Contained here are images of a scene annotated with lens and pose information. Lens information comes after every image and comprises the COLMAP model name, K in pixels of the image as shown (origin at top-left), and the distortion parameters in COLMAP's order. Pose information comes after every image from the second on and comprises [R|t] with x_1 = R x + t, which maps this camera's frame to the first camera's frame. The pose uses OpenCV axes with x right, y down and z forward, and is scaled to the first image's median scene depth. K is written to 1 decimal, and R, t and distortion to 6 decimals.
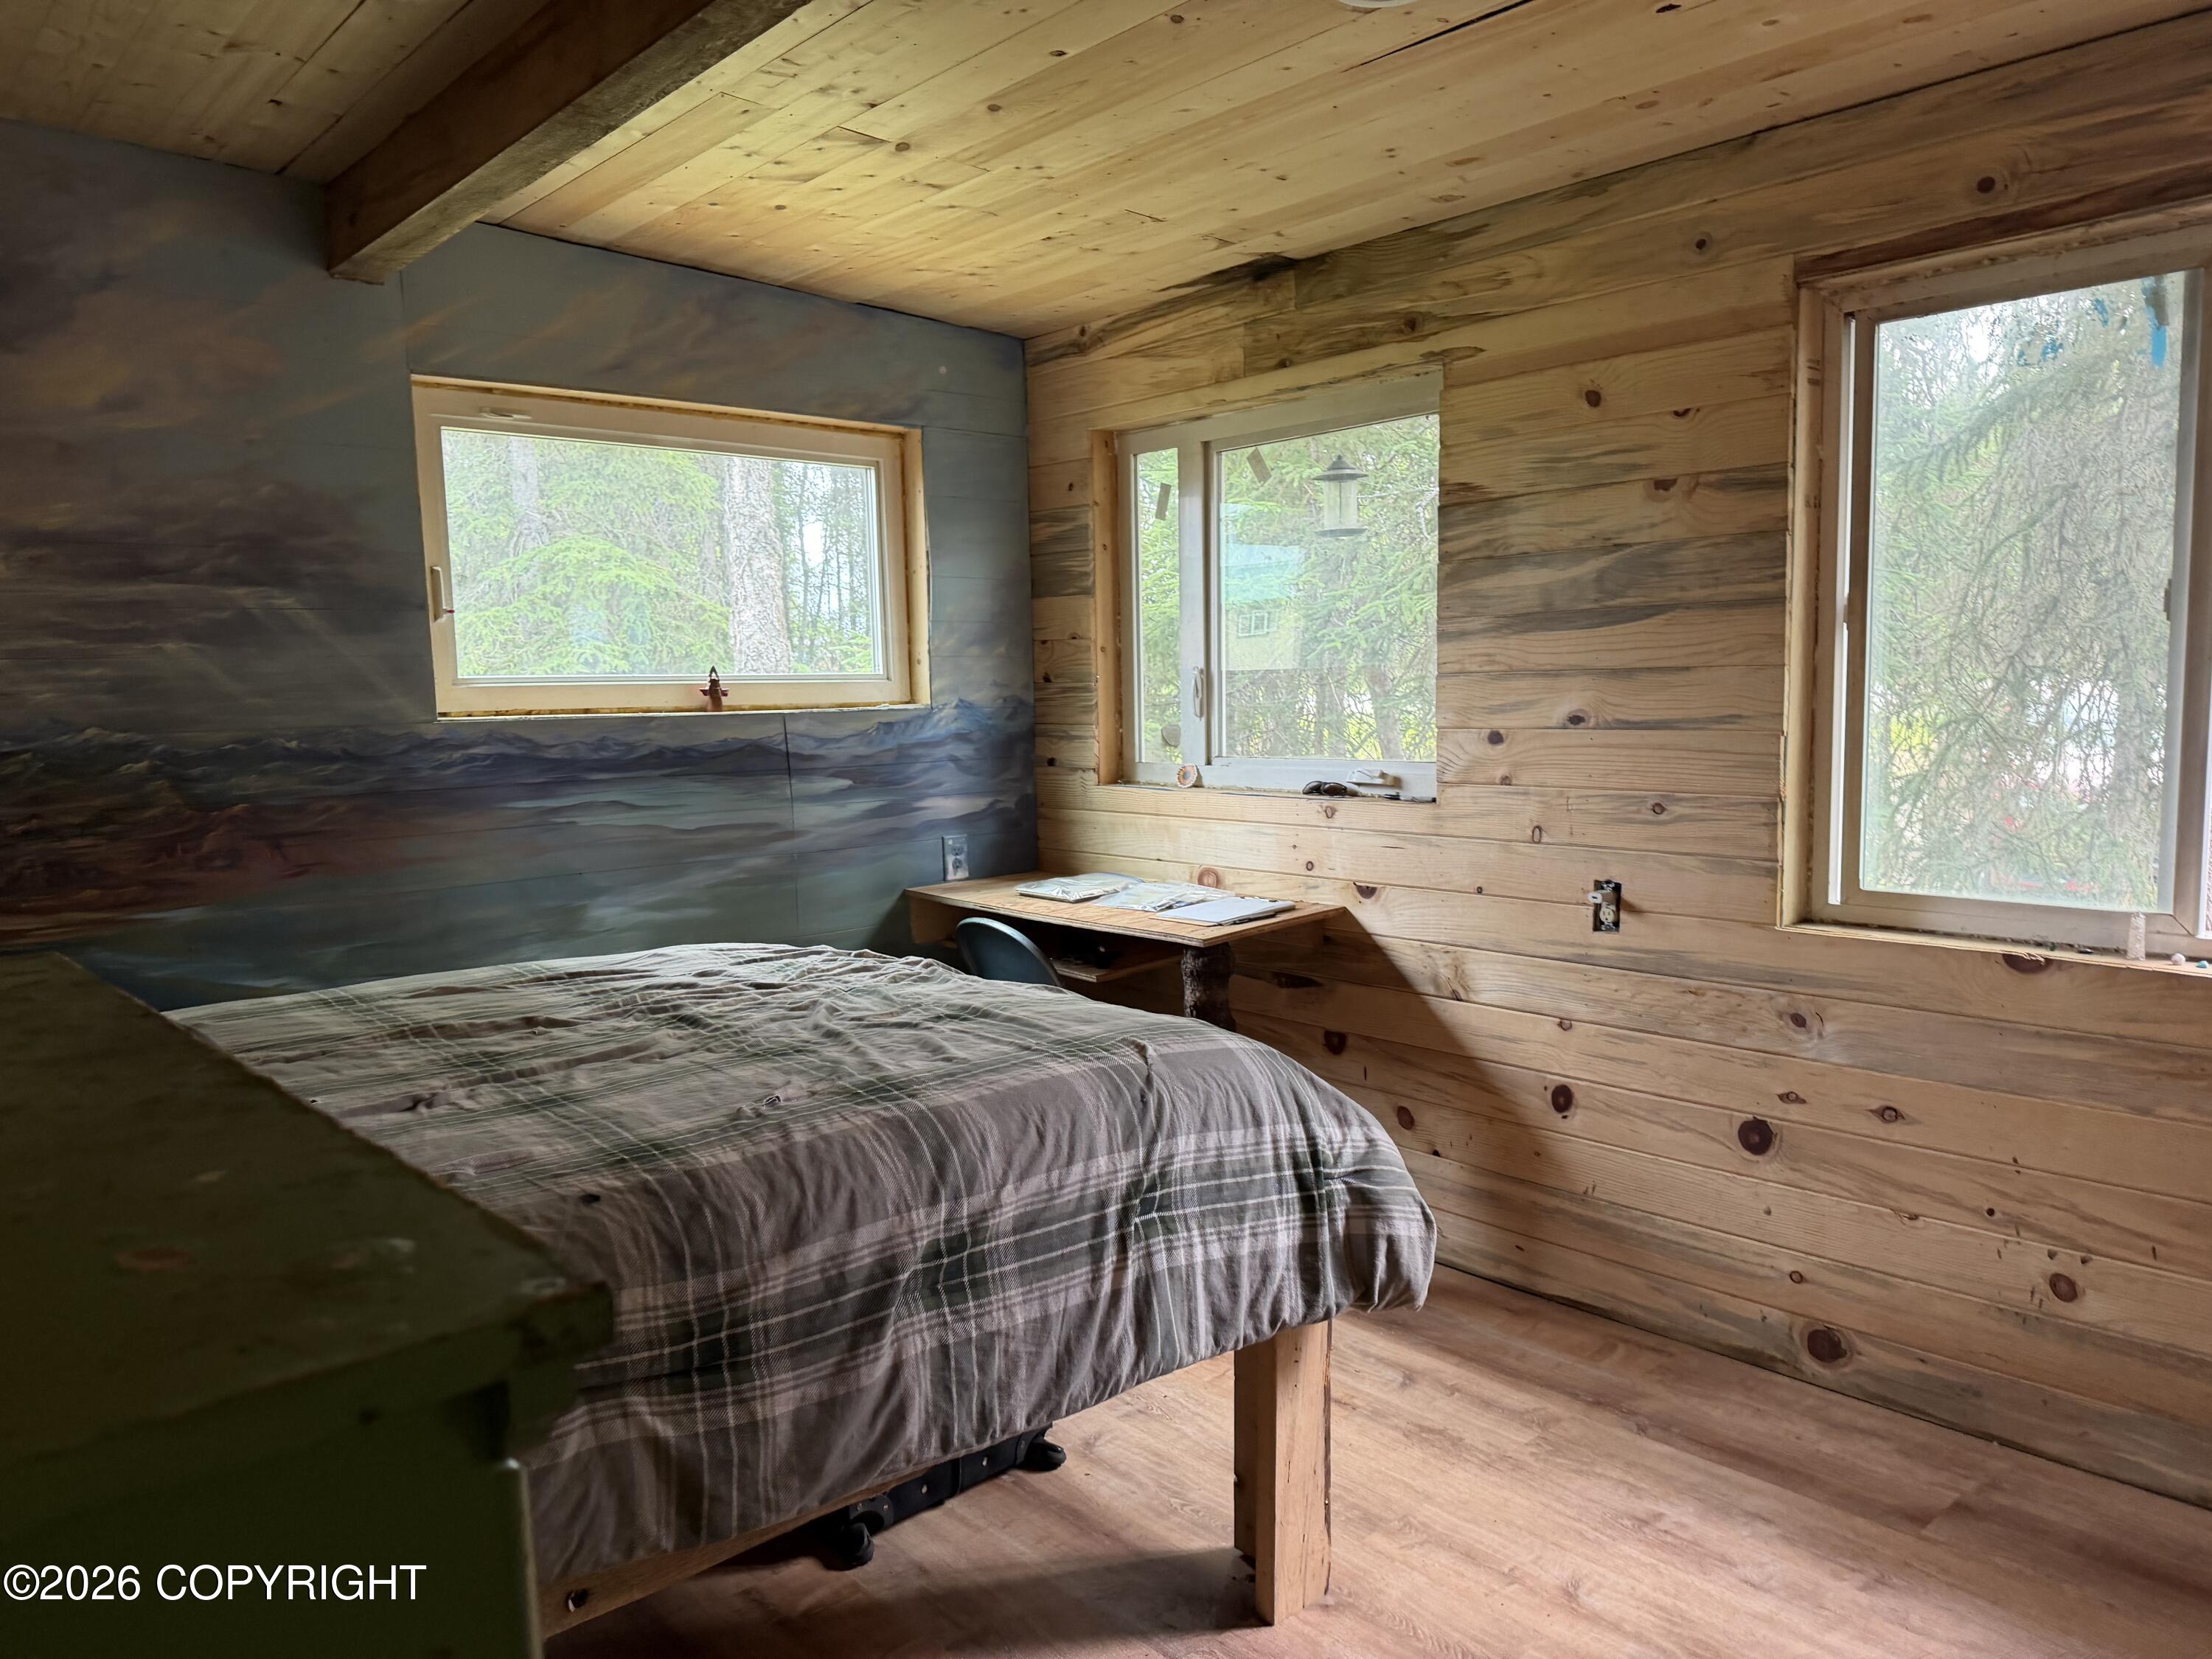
lens RADIAL K [[1533.2, 0, 1106.0], [0, 1533.2, 829.5], [0, 0, 1]] dist [0.232728, -0.302424]
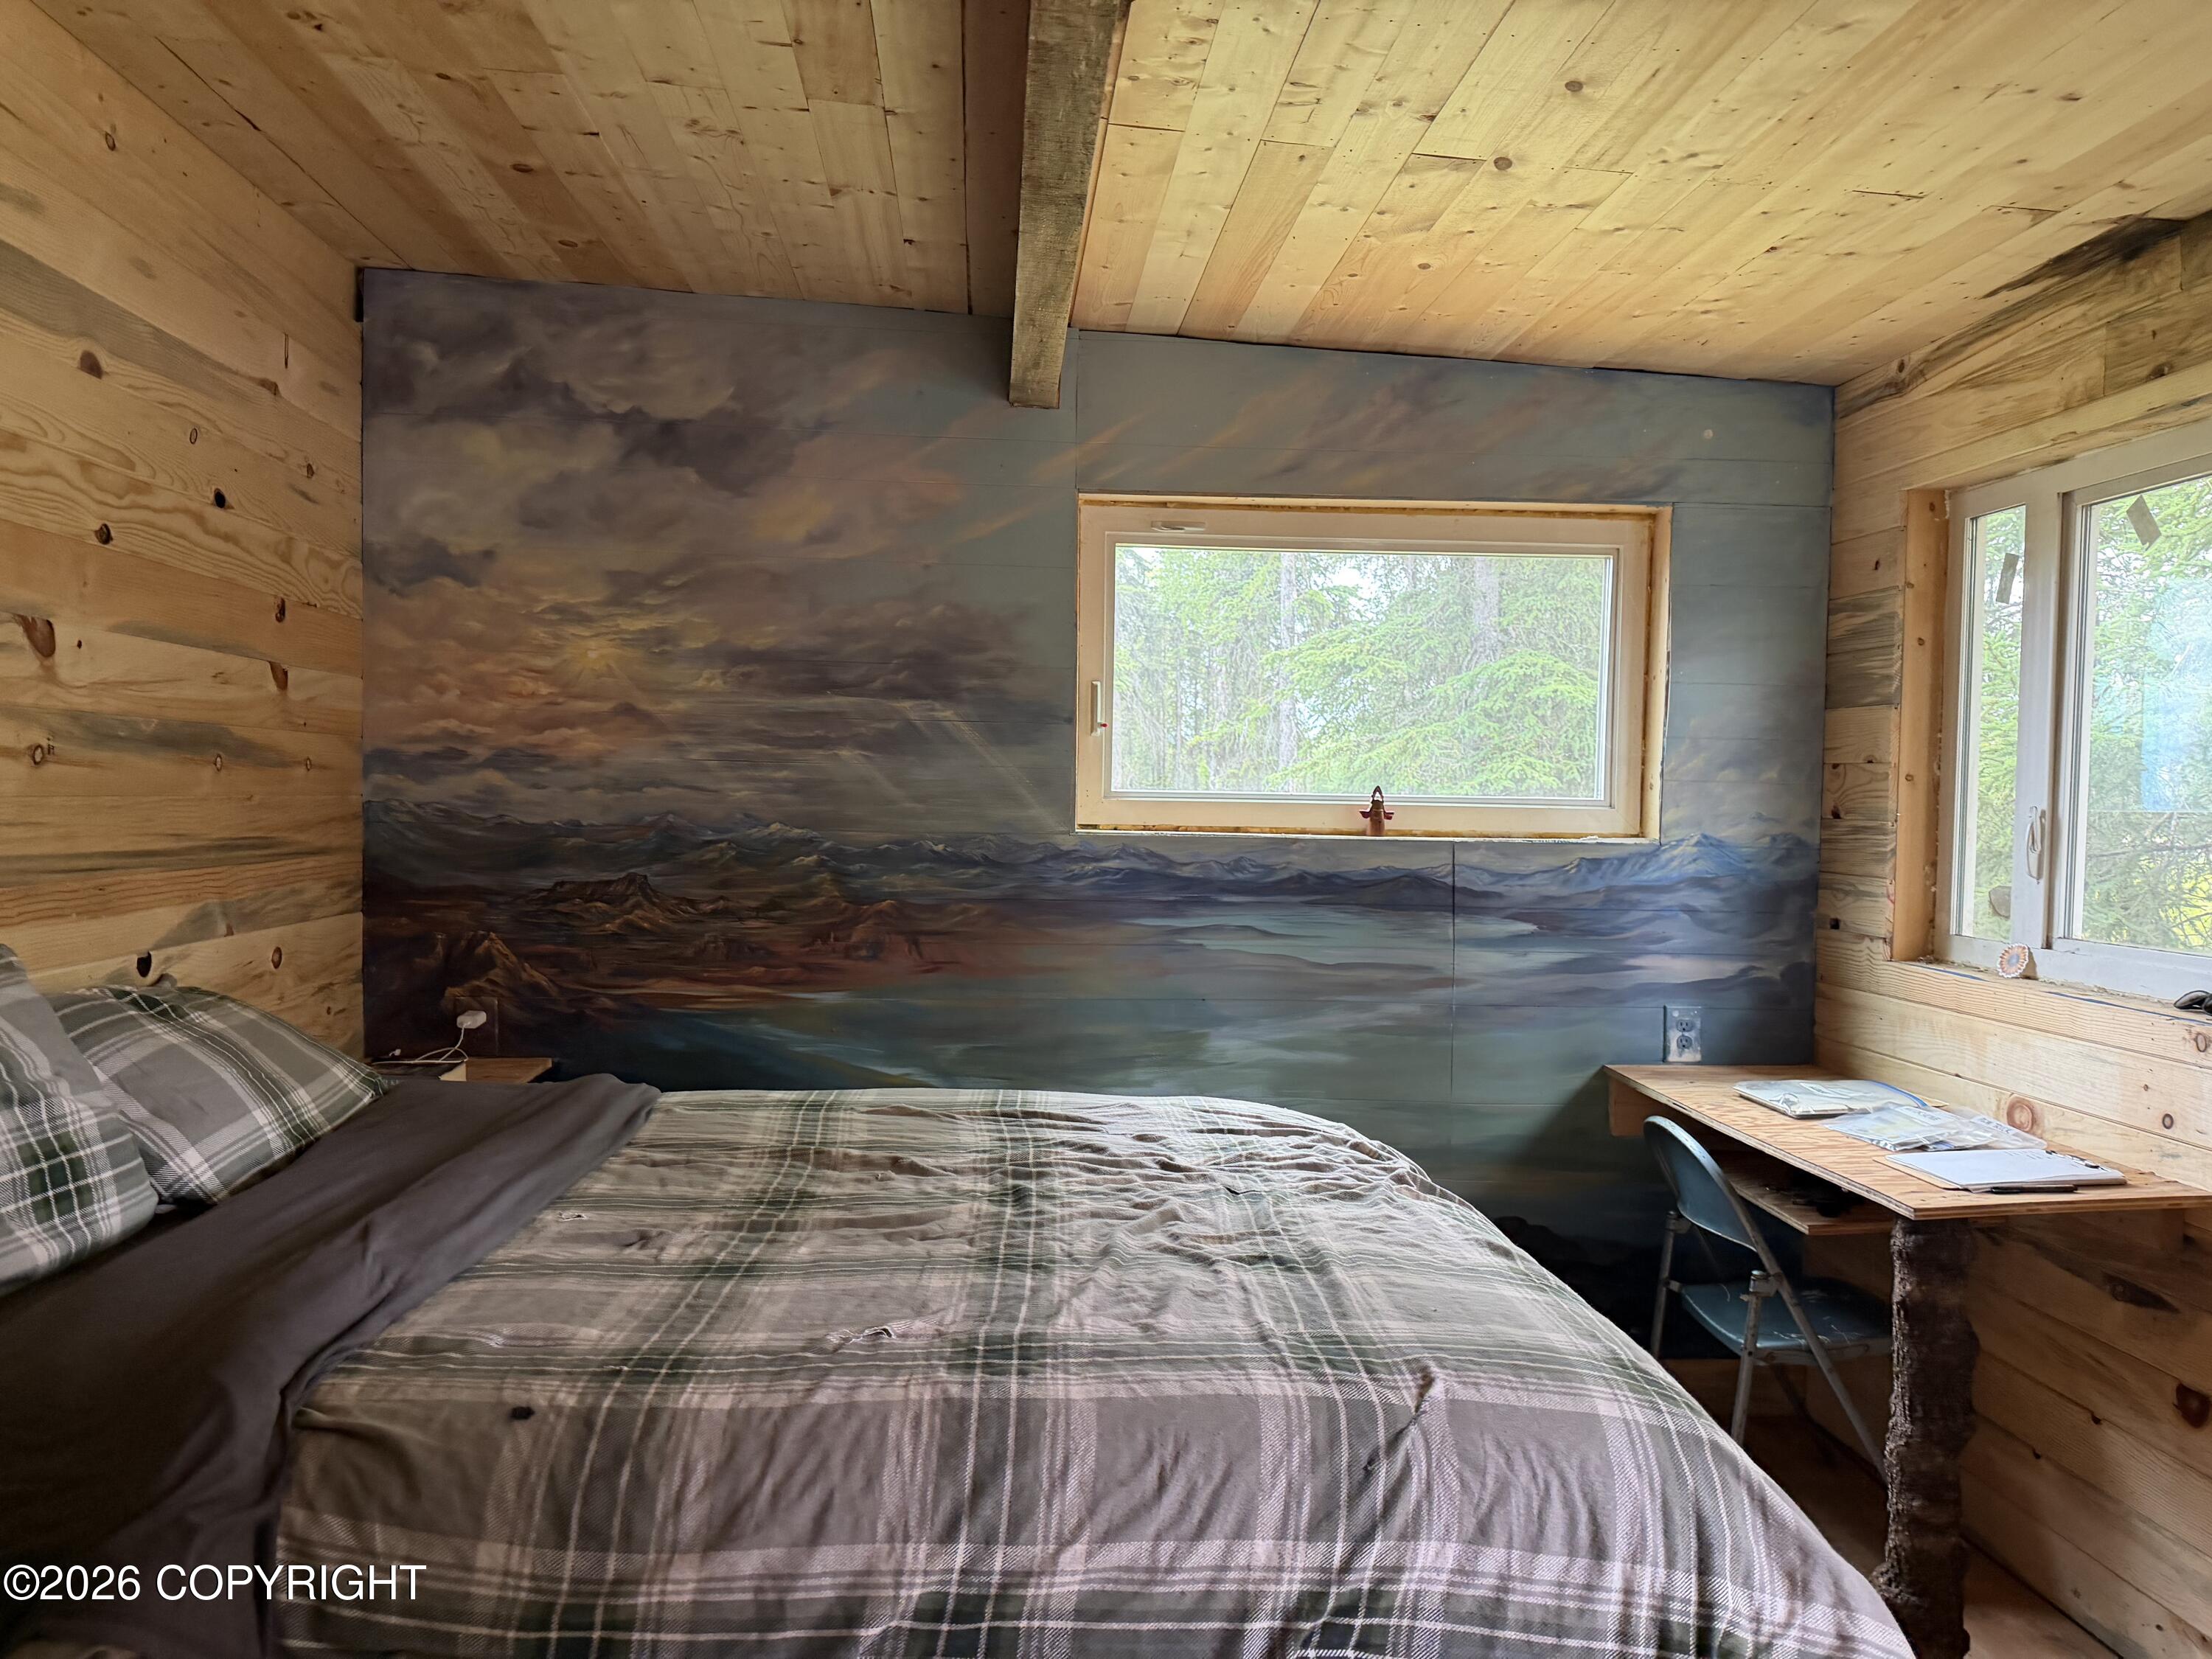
lens RADIAL K [[1546.8, 0, 1150.1], [0, 1546.8, 848.7], [0, 0, 1]] dist [0.065550, -0.078523]
pose [[0.802323, 0.061107, -0.593754, 0.199185], [-0.097067, 0.994862, -0.028776, -0.034704], [0.588944, 0.080721, 0.804132, 0.241759]]
